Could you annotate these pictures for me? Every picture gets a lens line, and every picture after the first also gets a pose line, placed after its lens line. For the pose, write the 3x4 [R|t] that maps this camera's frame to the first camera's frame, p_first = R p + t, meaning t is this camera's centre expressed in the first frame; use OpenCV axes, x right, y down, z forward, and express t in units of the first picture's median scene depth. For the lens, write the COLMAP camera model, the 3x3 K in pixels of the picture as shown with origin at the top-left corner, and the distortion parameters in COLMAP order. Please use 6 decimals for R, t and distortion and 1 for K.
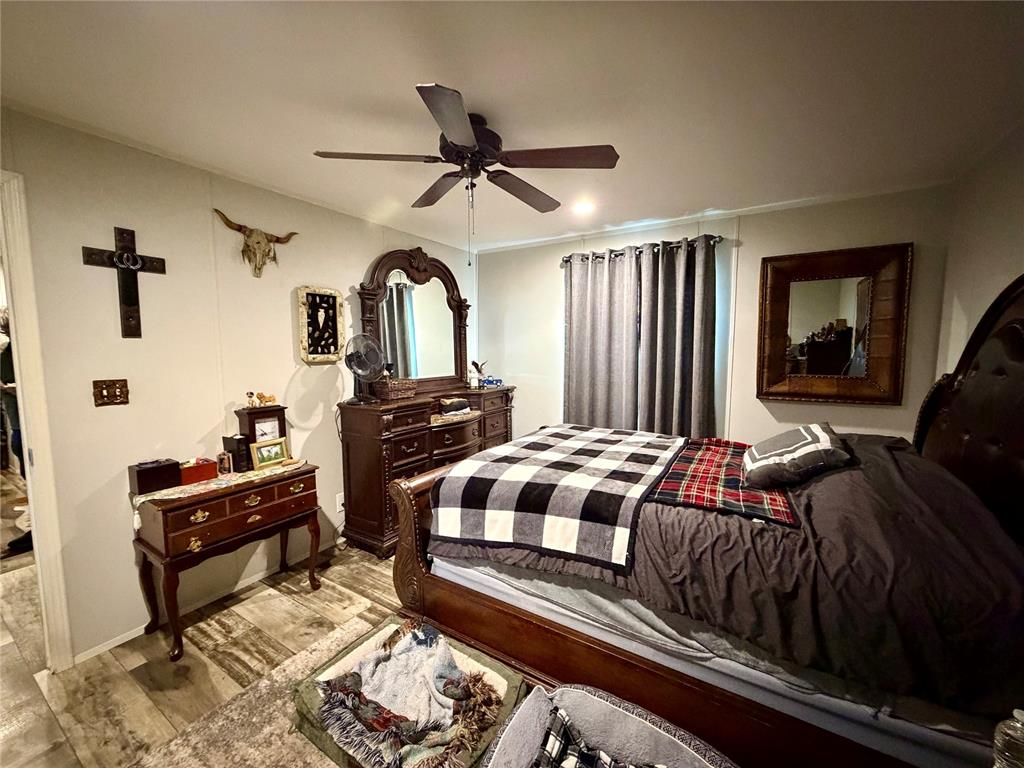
lens RADIAL K [[408.1, 0, 507.7], [0, 408.1, 383.1], [0, 0, 1]] dist [0.001233, 0.000843]
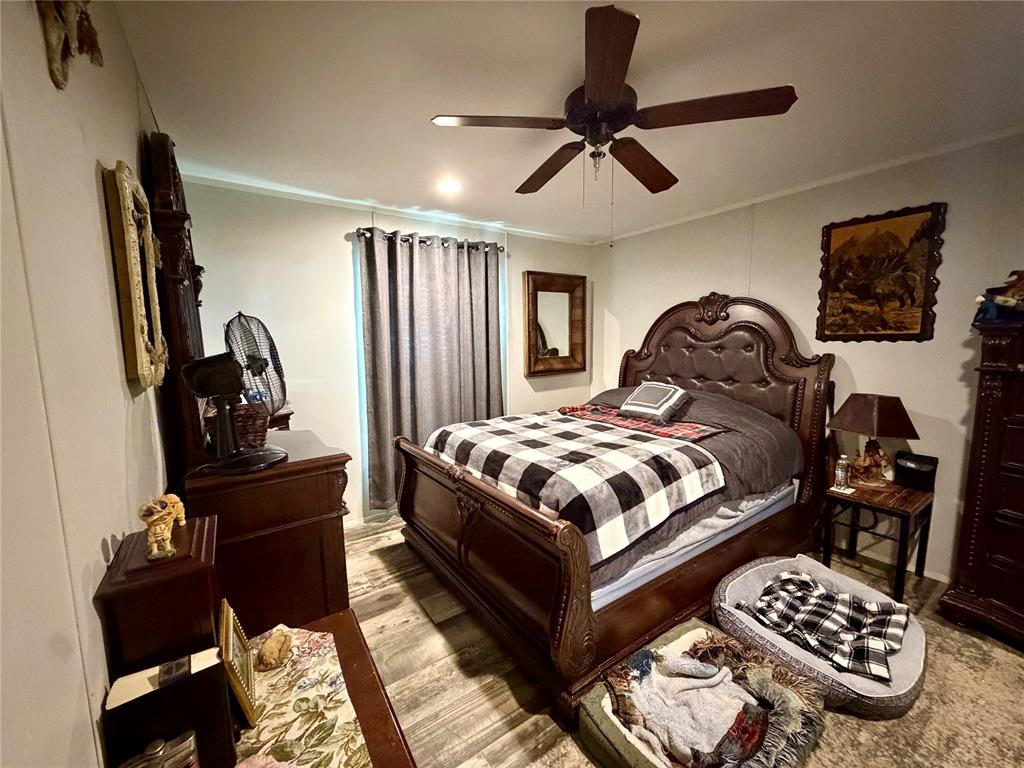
lens RADIAL K [[408.1, 0, 509.2], [0, 408.1, 381.6], [0, 0, 1]] dist [0.001233, 0.000843]
pose [[0.400015, -0.103238, 0.910676, -0.706076], [0.090905, 0.993205, 0.072664, -0.054710], [-0.911989, 0.053718, 0.406681, 0.582496]]
